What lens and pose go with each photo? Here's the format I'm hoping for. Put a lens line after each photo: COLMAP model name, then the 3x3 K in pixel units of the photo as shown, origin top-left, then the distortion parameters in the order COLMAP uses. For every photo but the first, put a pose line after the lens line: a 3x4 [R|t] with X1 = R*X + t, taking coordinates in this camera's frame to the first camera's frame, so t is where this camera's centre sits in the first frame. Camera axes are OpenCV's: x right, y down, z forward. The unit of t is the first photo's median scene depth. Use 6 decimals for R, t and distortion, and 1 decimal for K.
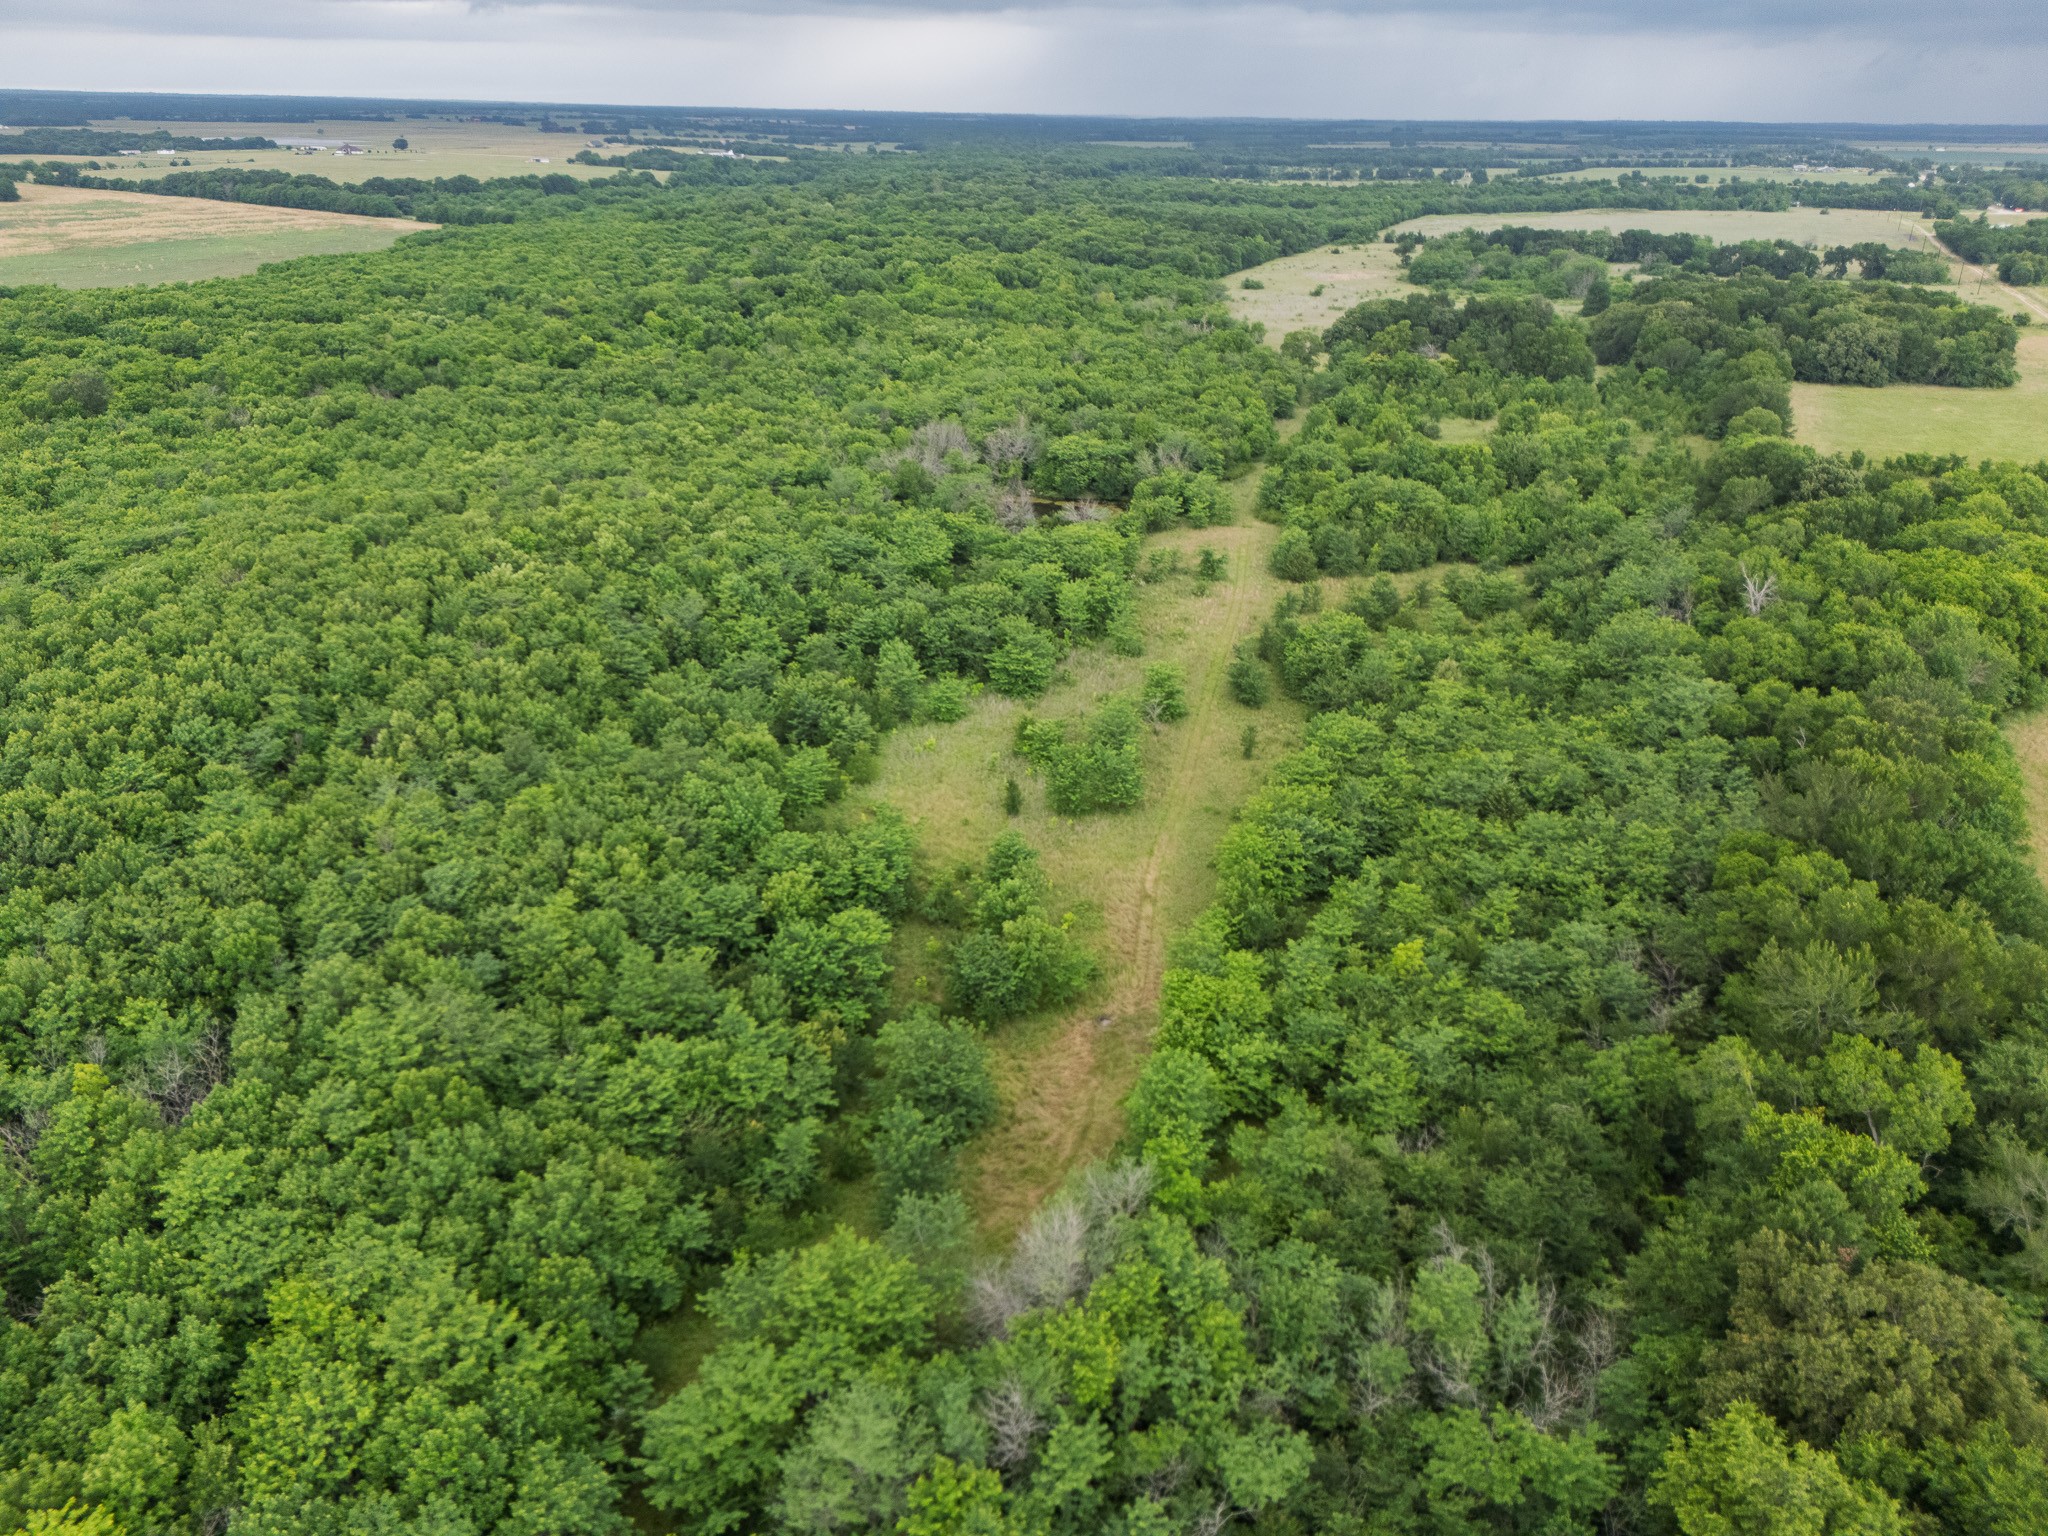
lens RADIAL K [[1499.3, 0, 1036.3], [0, 1499.3, 753.2], [0, 0, 1]] dist [0.065910, -0.059015]
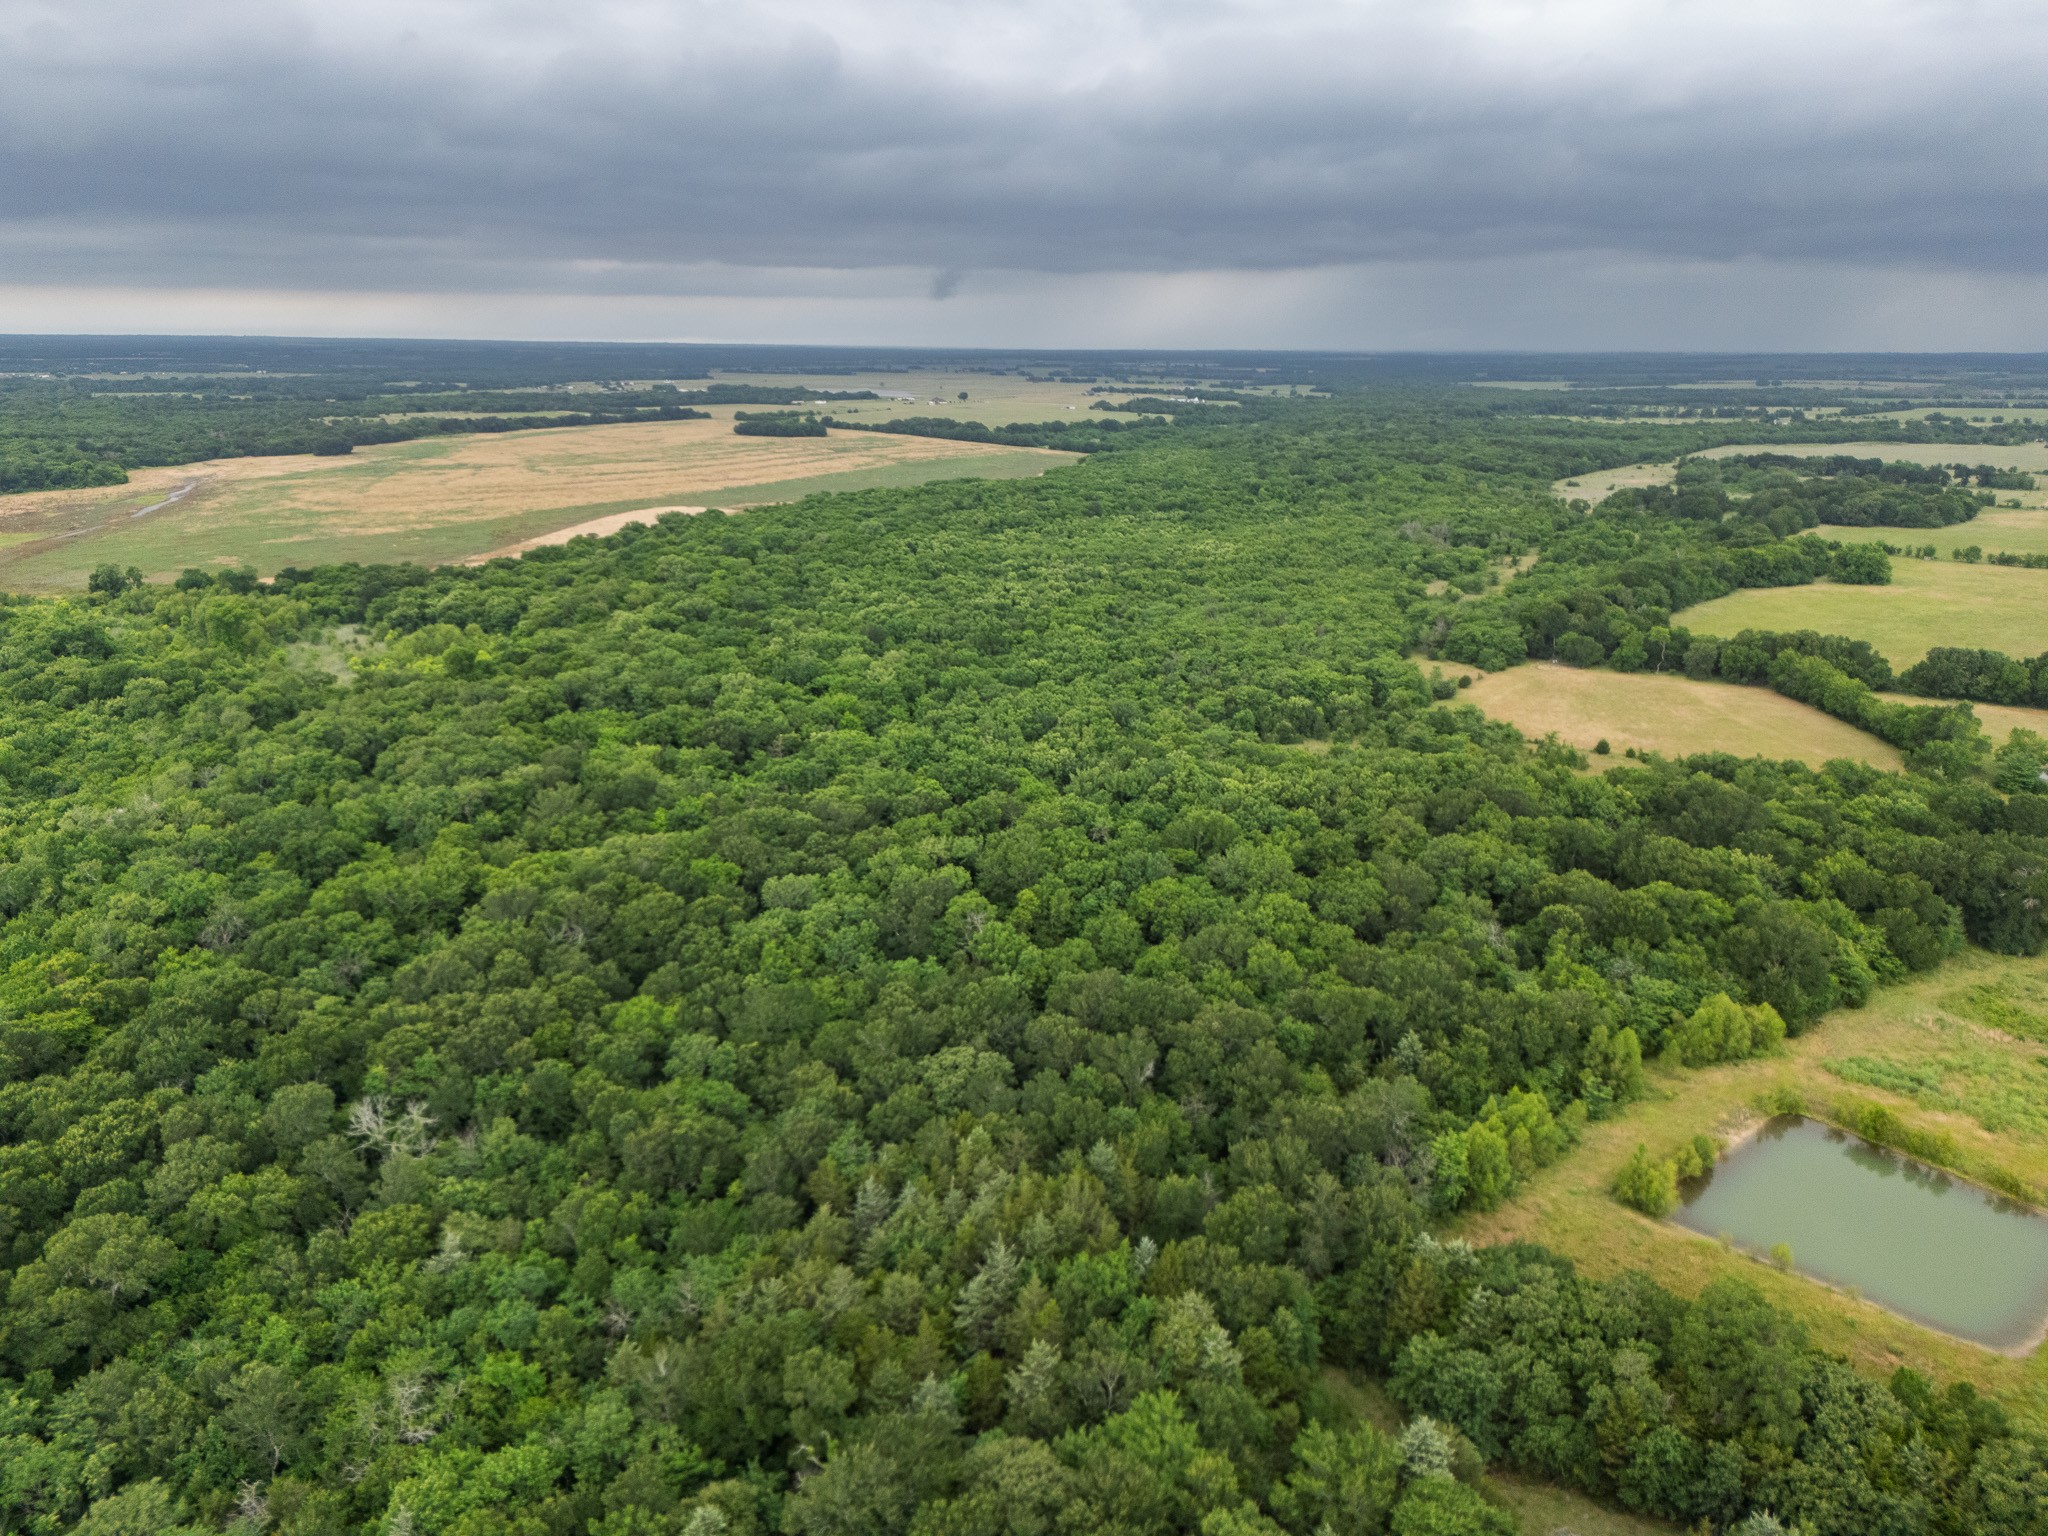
lens RADIAL K [[1499.3, 0, 1022.6], [0, 1499.3, 770.5], [0, 0, 1]] dist [0.065910, -0.059015]
pose [[0.969130, 0.059179, -0.239343, -0.030488], [-0.089174, 0.989180, -0.116496, 0.257390], [0.229859, 0.134243, 0.963921, -0.727526]]
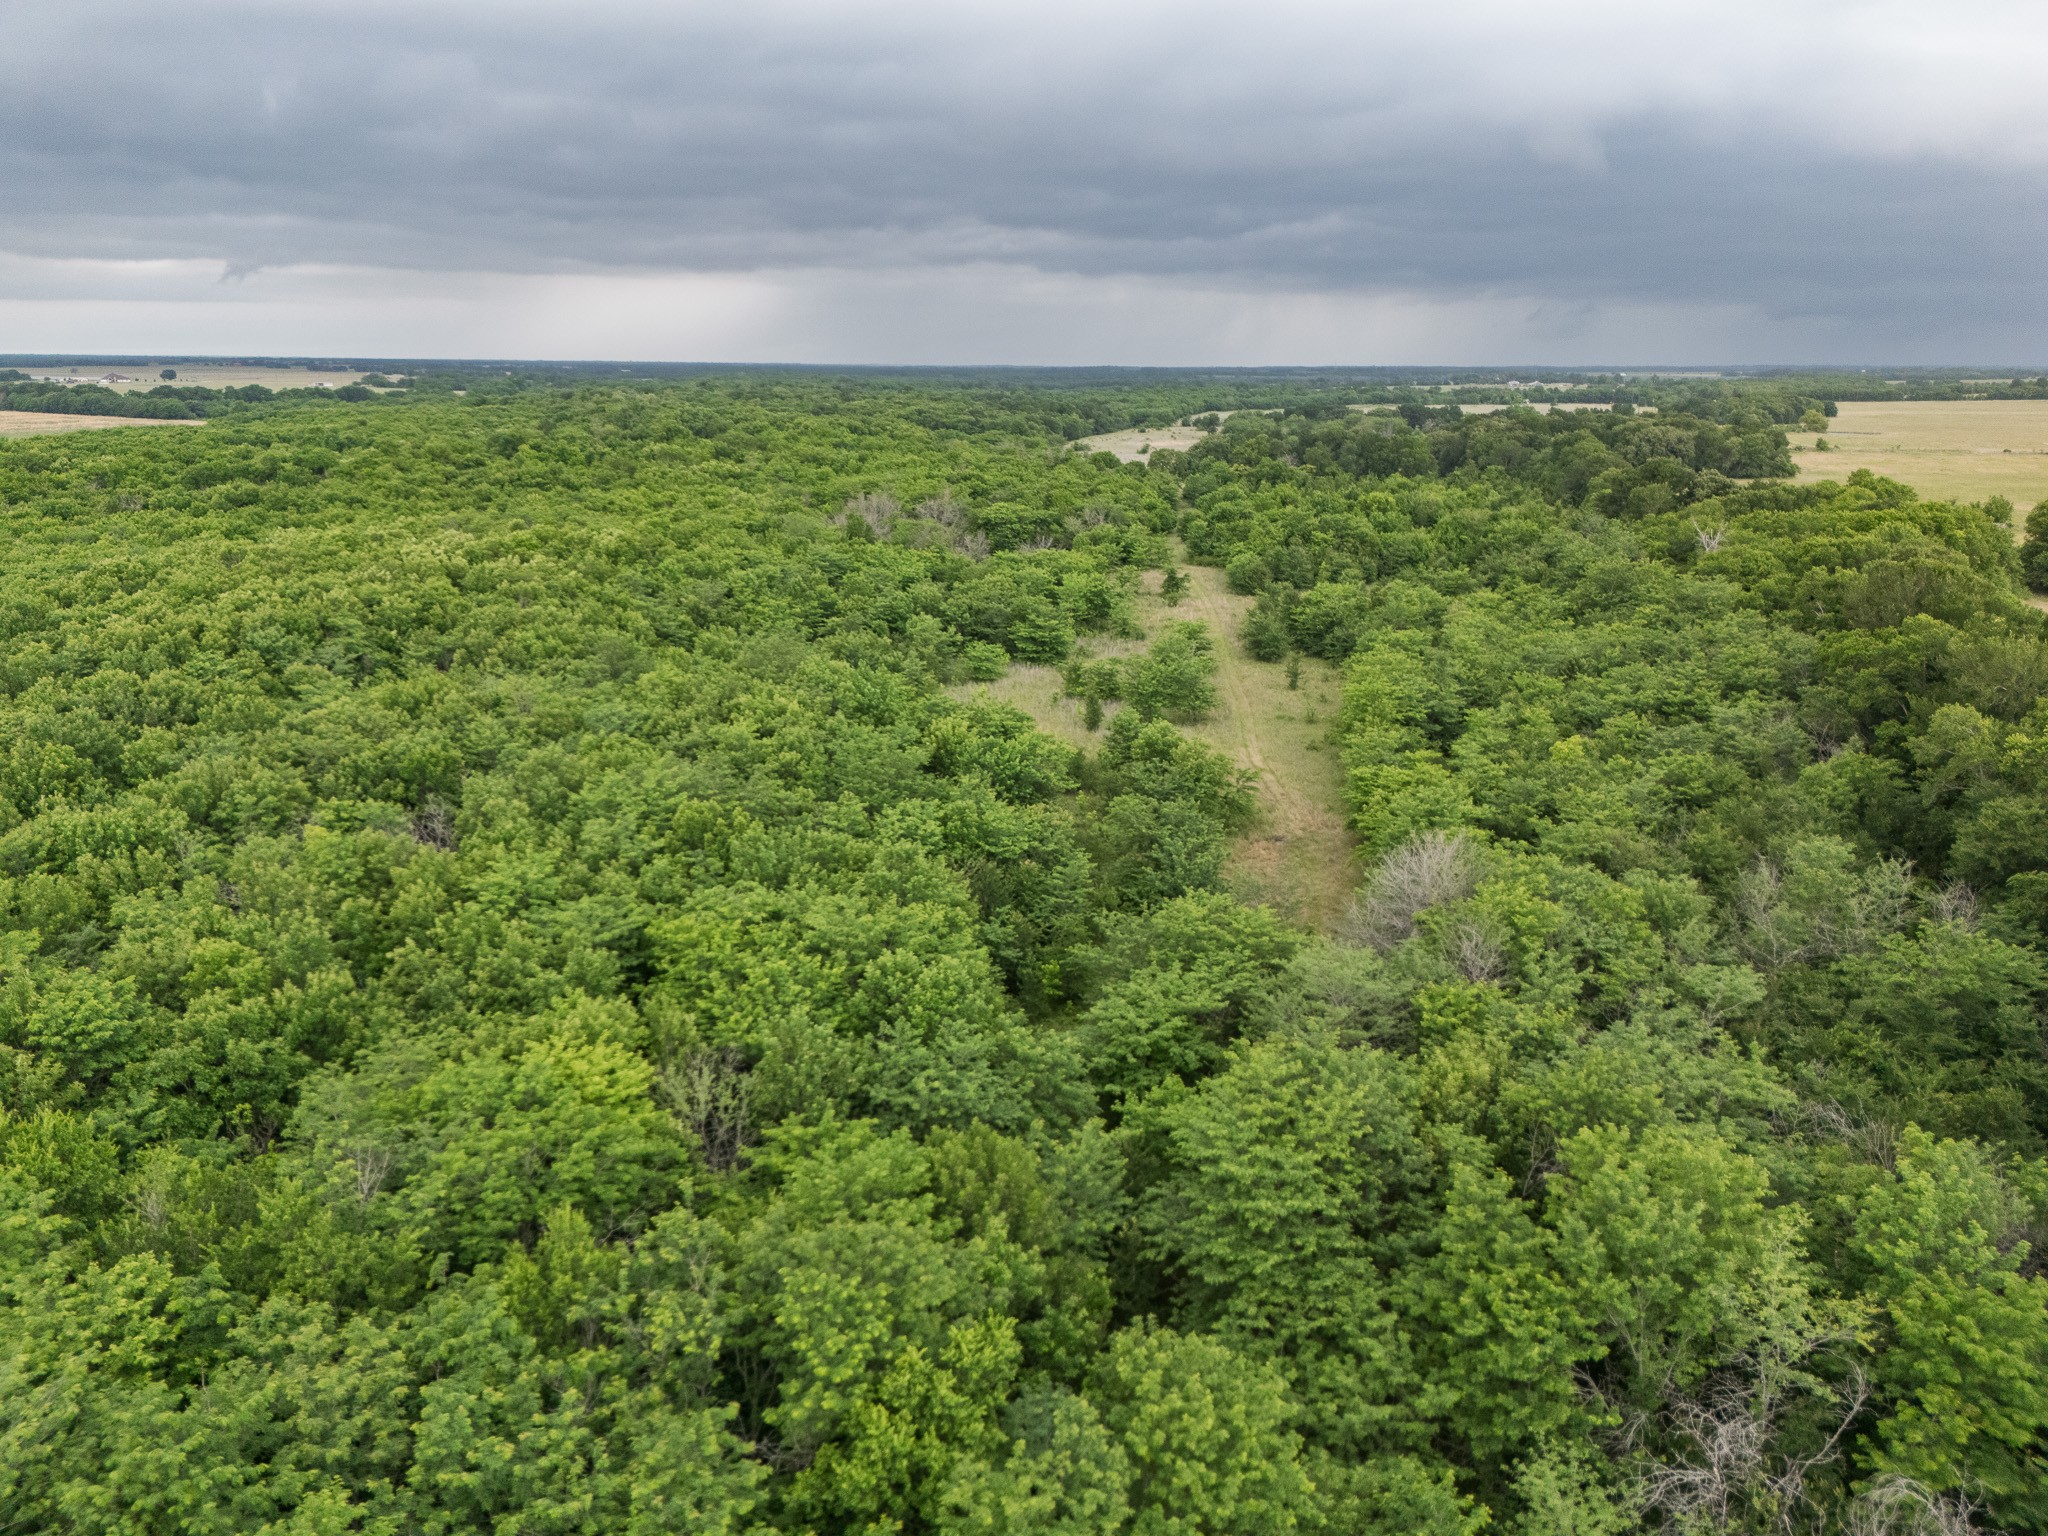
lens RADIAL K [[1499.3, 0, 1023.7], [0, 1499.3, 764.0], [0, 0, 1]] dist [0.065910, -0.059015]
pose [[0.989470, -0.045730, 0.137320, -0.049498], [0.064810, 0.988329, -0.137859, 0.049125], [-0.129413, 0.145307, 0.980886, 0.005808]]
